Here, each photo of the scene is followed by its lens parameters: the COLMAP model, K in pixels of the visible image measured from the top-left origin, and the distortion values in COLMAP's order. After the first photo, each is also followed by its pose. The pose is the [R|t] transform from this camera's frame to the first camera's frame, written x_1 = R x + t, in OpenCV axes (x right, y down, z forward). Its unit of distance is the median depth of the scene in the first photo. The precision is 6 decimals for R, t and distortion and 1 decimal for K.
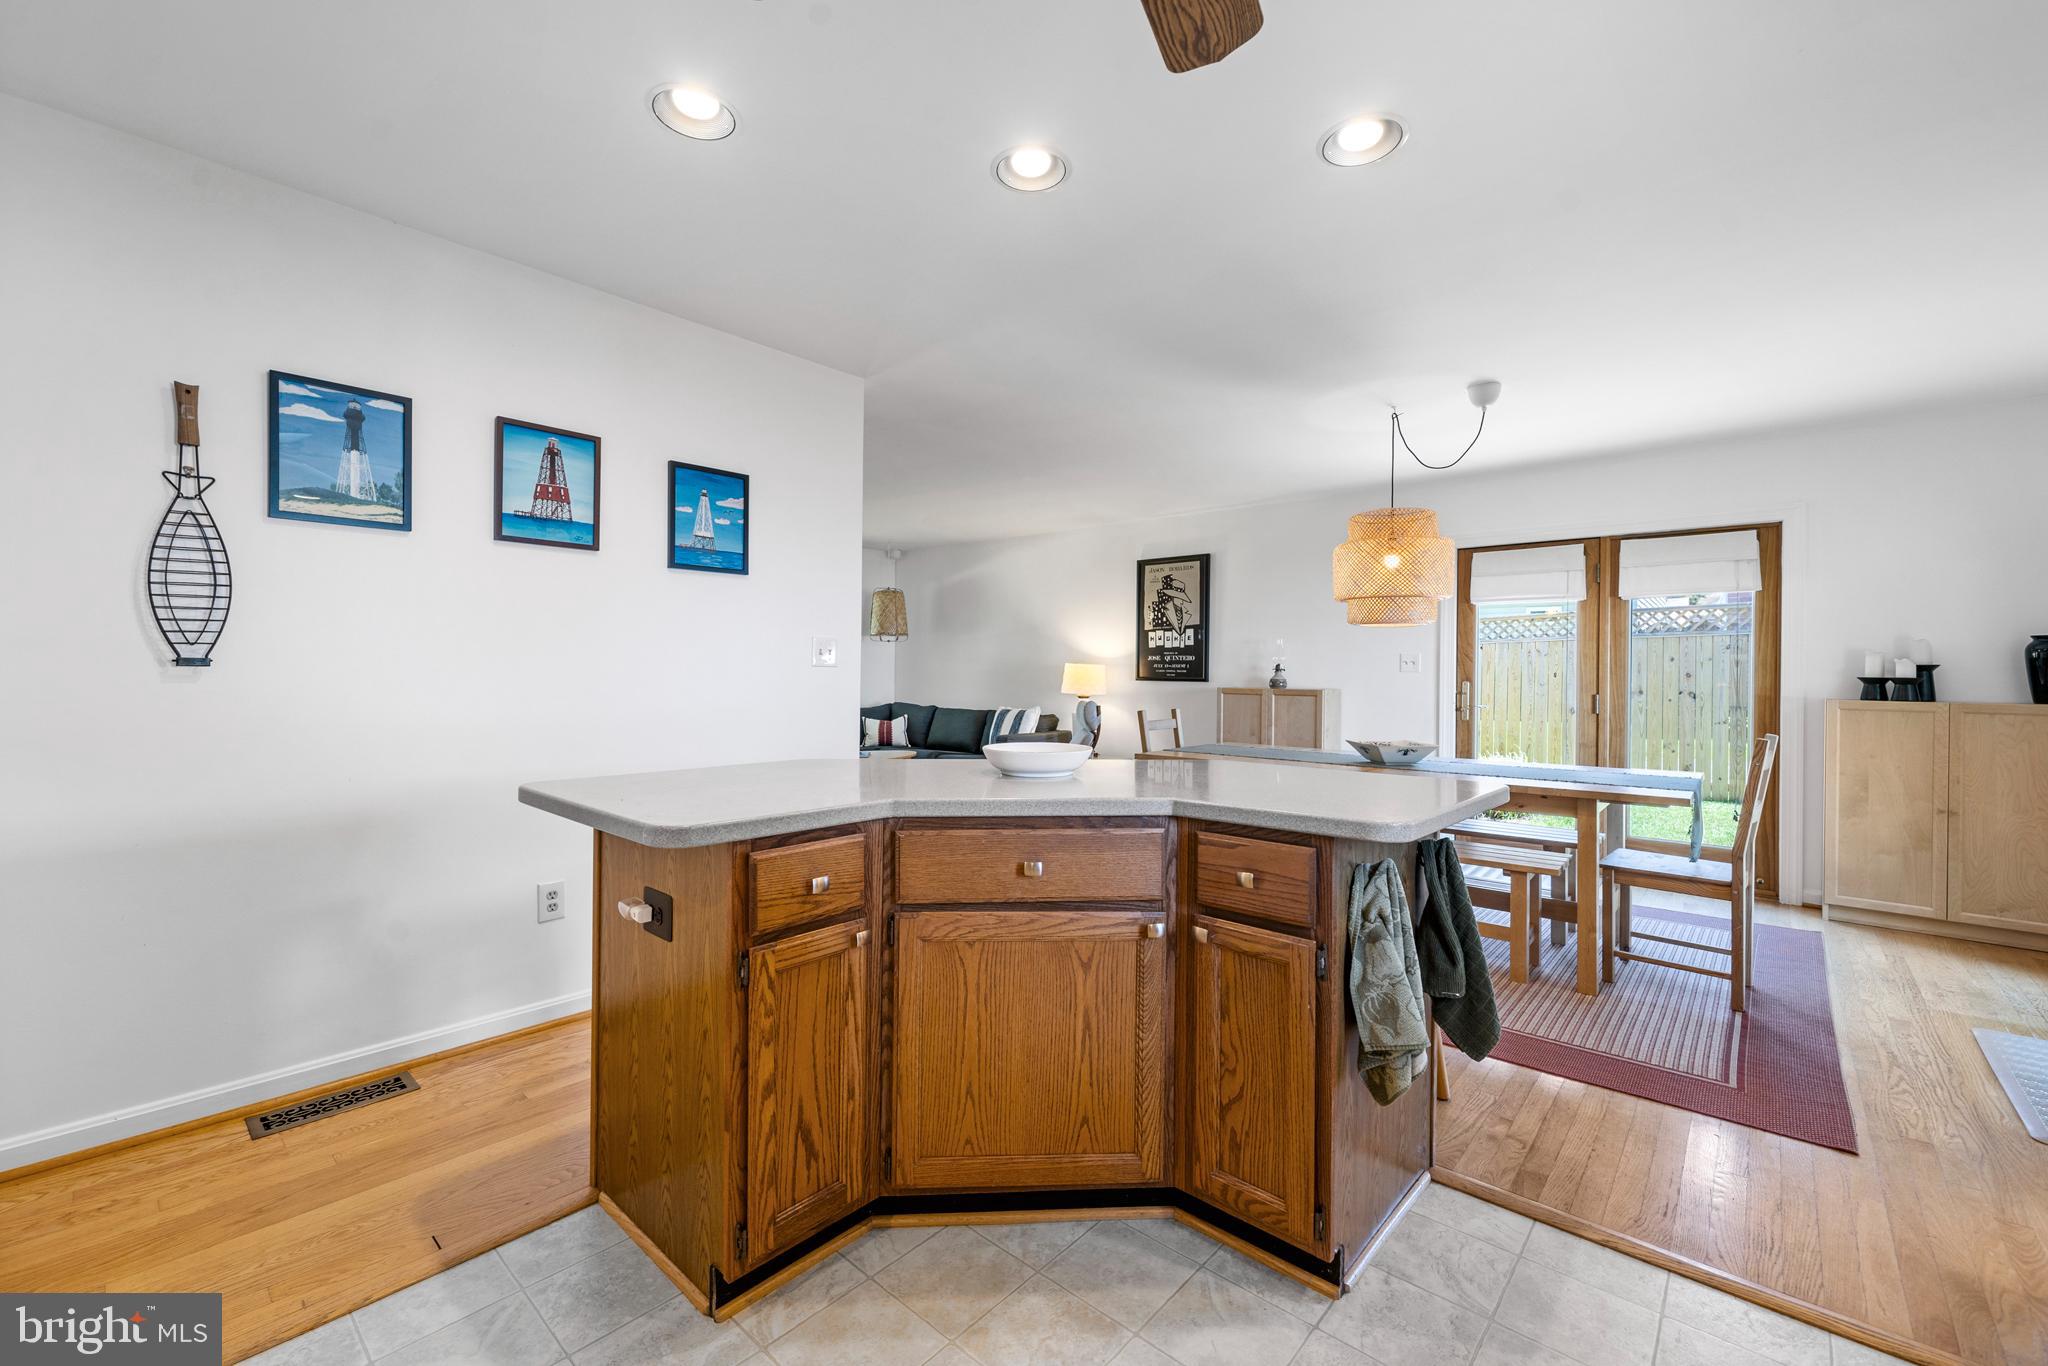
lens RADIAL K [[838.2, 0, 1019.0], [0, 838.2, 678.3], [0, 0, 1]] dist [-0.000956, -0.000171]
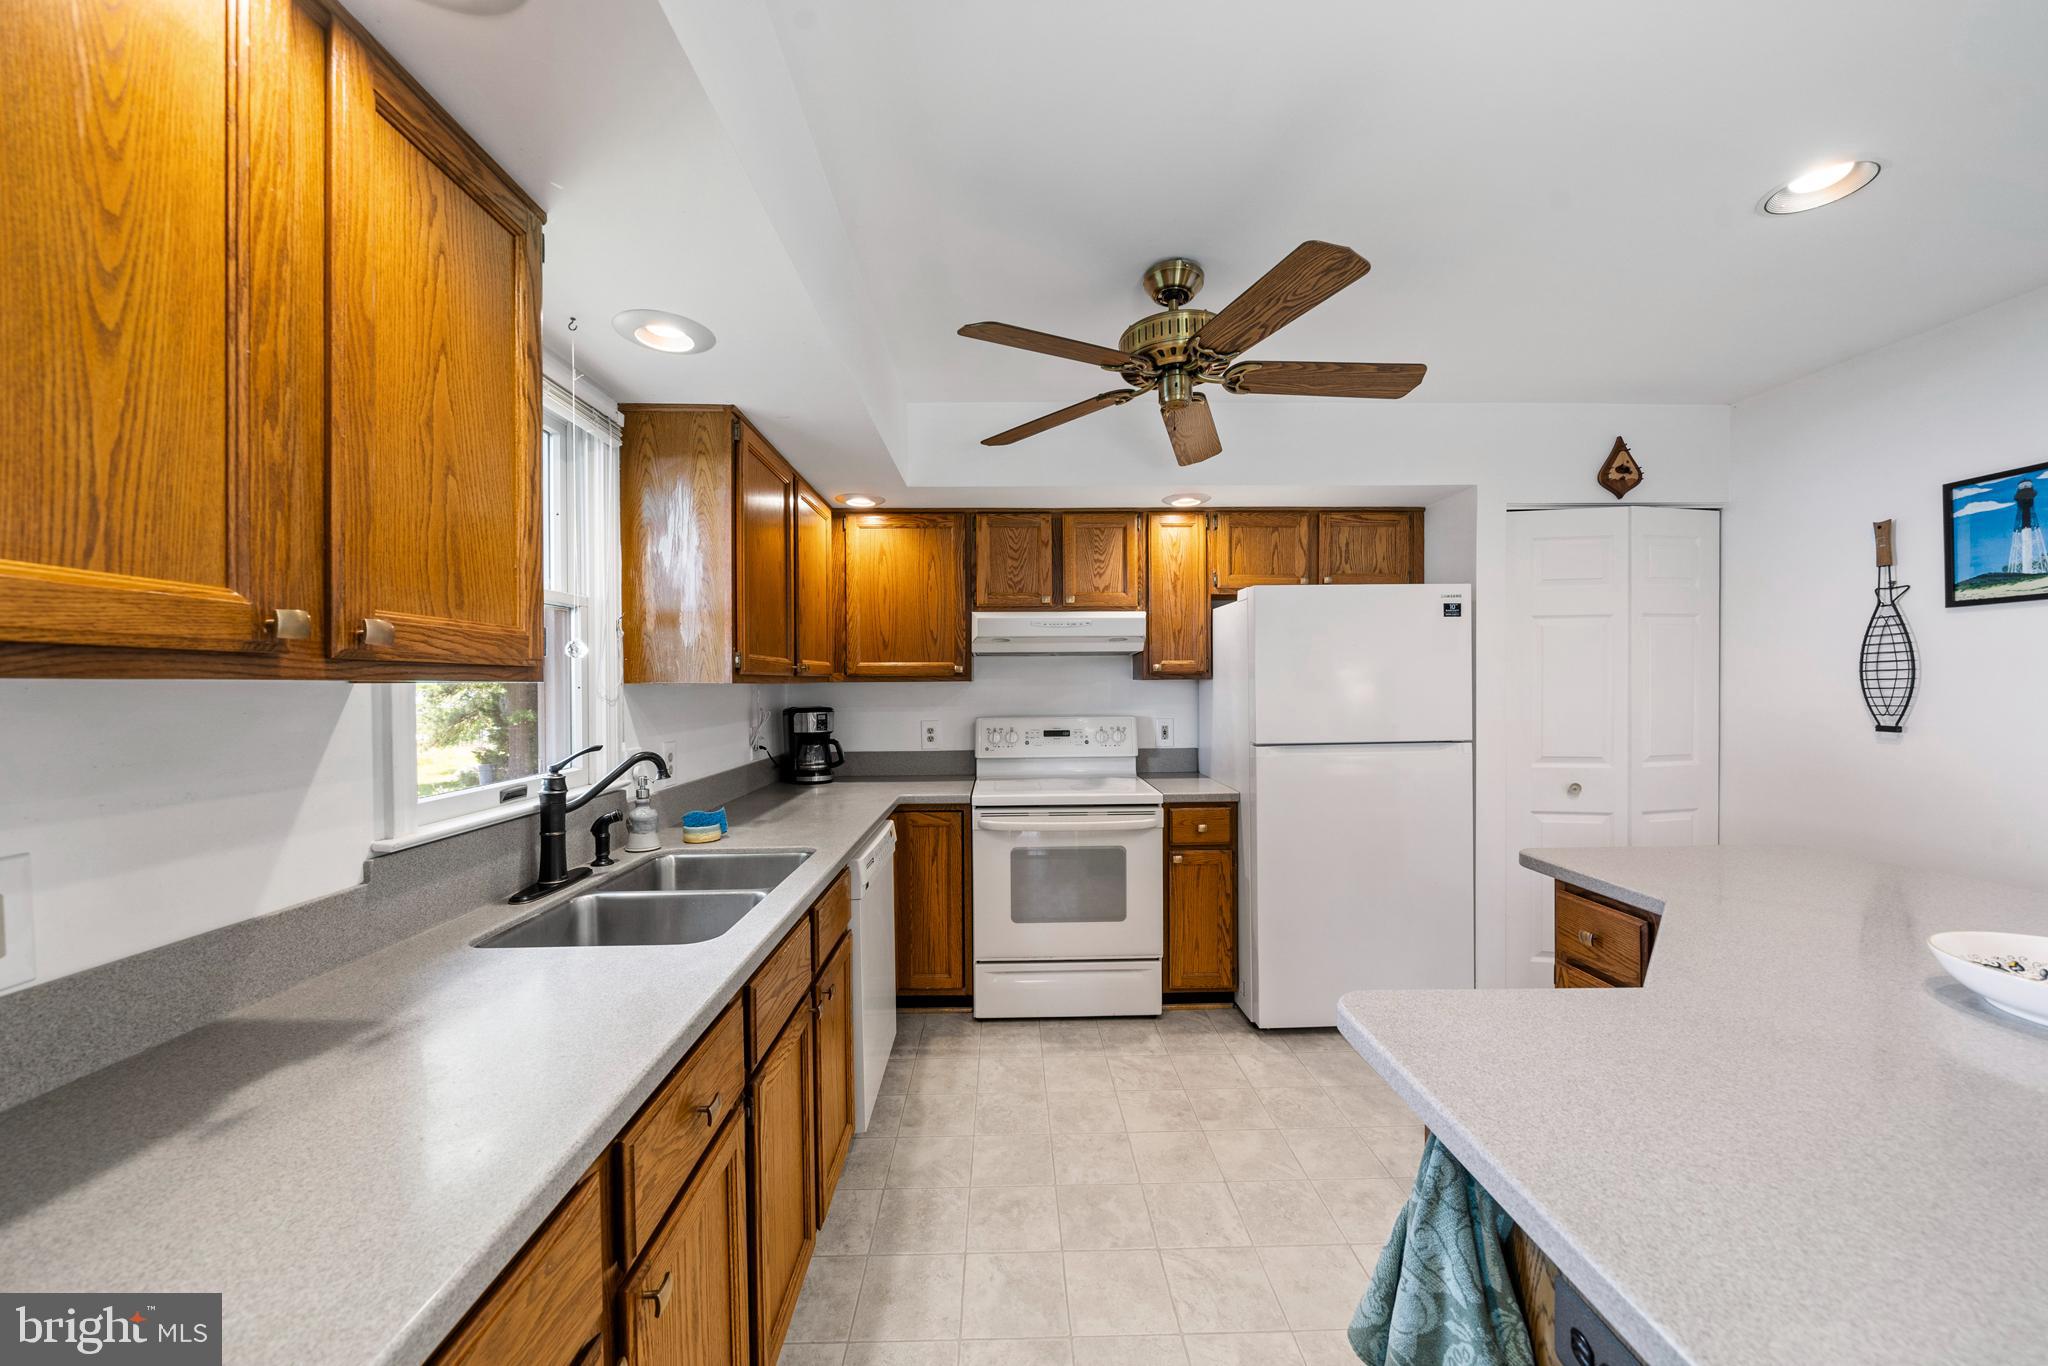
lens RADIAL K [[734.6, 0, 1024.0], [0, 734.6, 683.0], [0, 0, 1]] dist [-0.005102, -0.000220]
pose [[-0.728355, -0.003746, -0.685190, 0.718818], [-0.003689, 0.999992, -0.001546, -0.076517], [0.685190, 0.001402, -0.728363, 0.812848]]
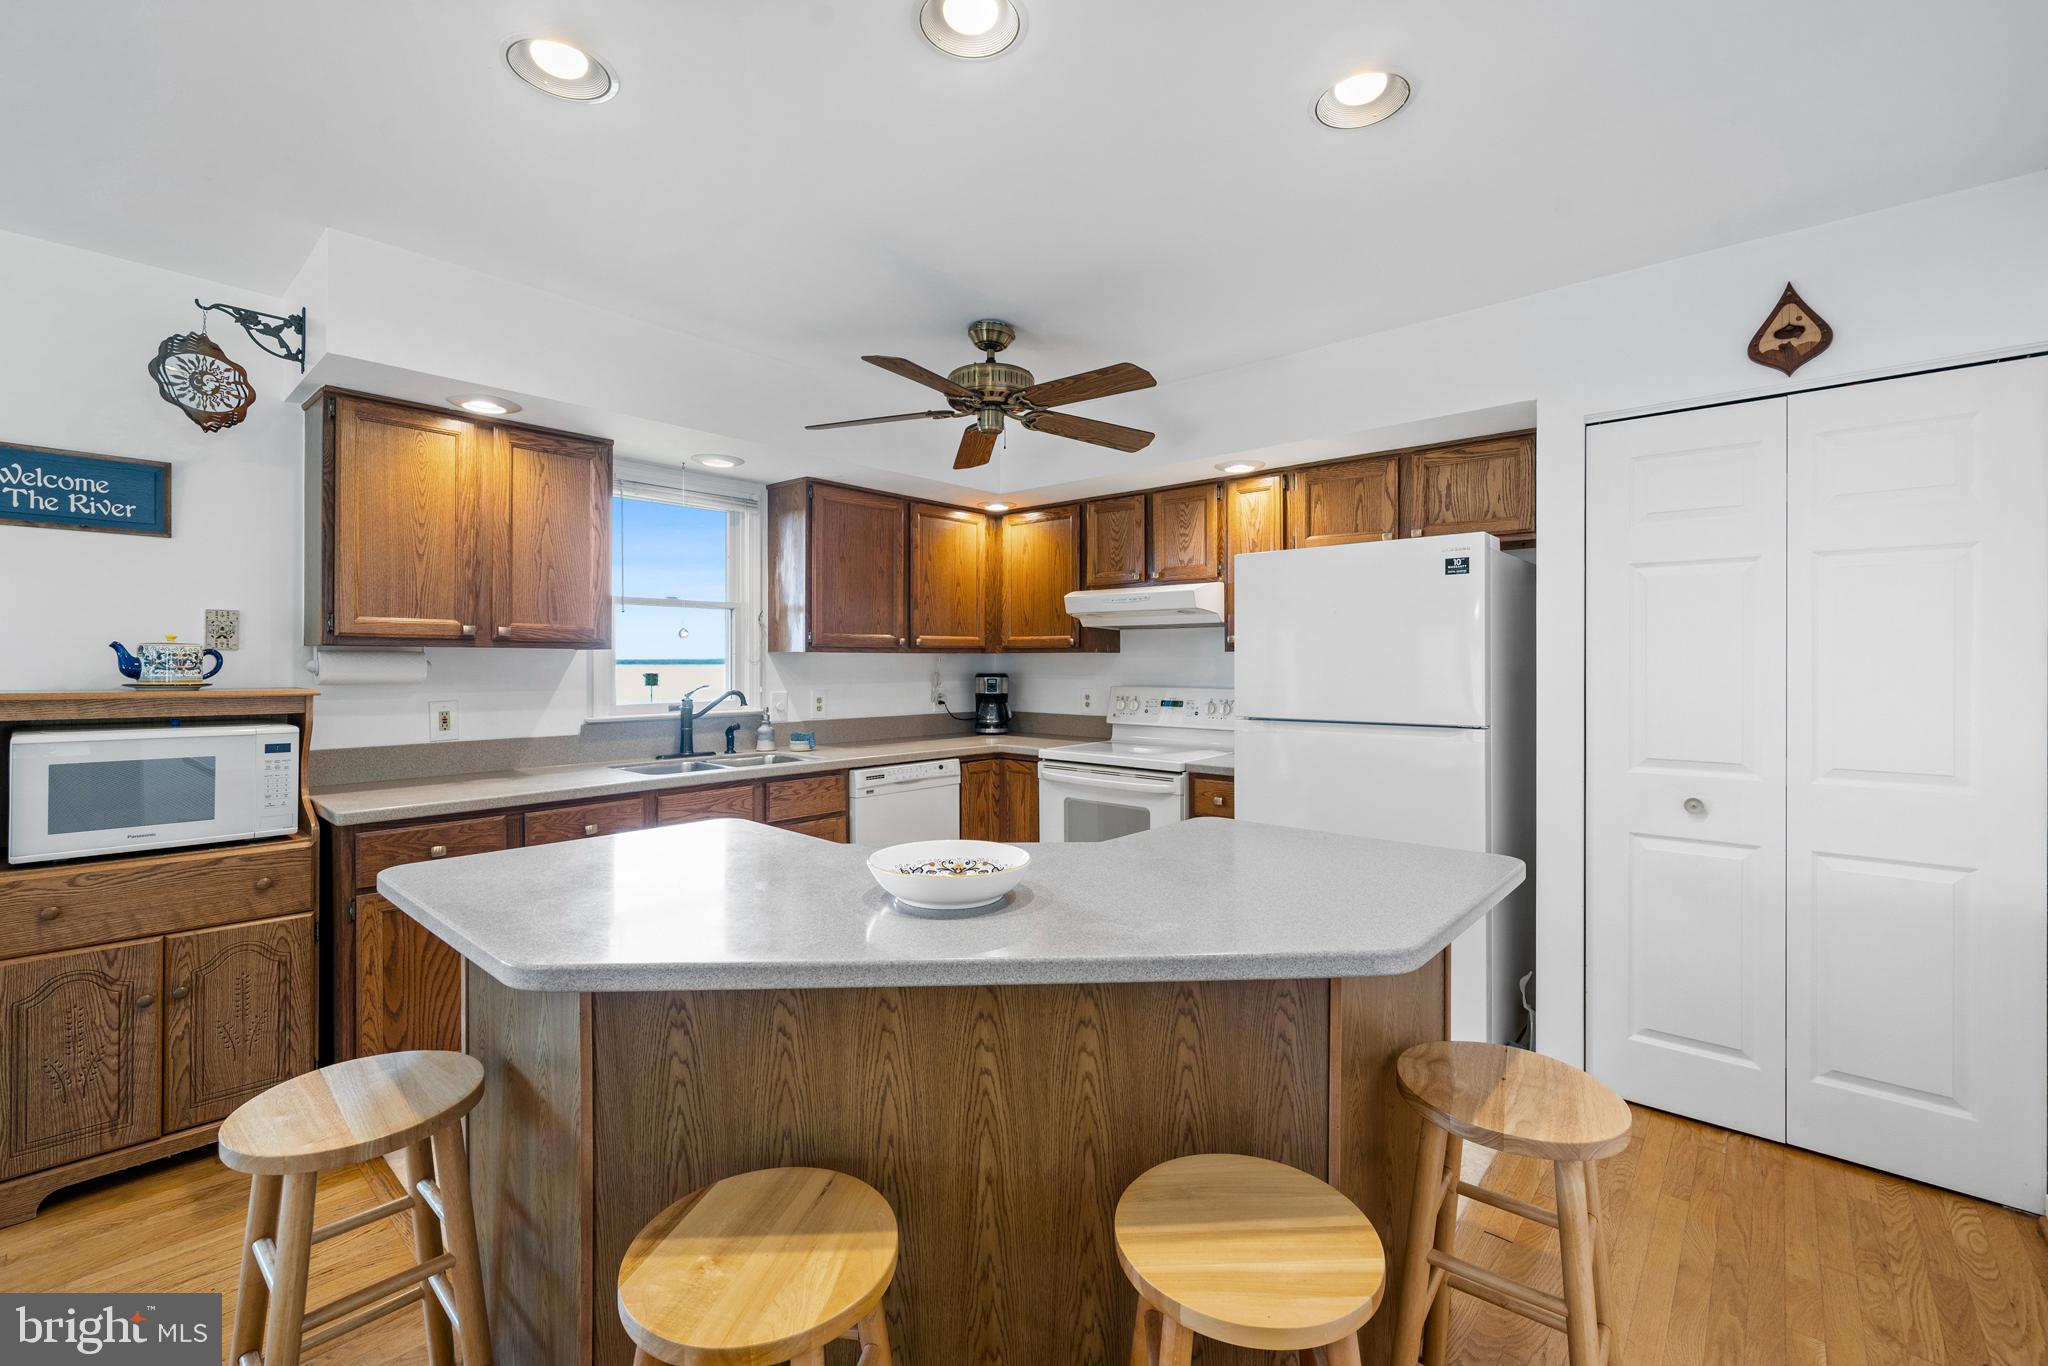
lens RADIAL K [[869.8, 0, 1030.3], [0, 869.8, 662.7], [0, 0, 1]] dist [0.000112, 0.000026]
pose [[-0.999881, -0.010471, -0.011367, -0.027725], [-0.010557, 0.999916, 0.007549, -0.072914], [0.011287, 0.007668, -0.999907, 1.581636]]
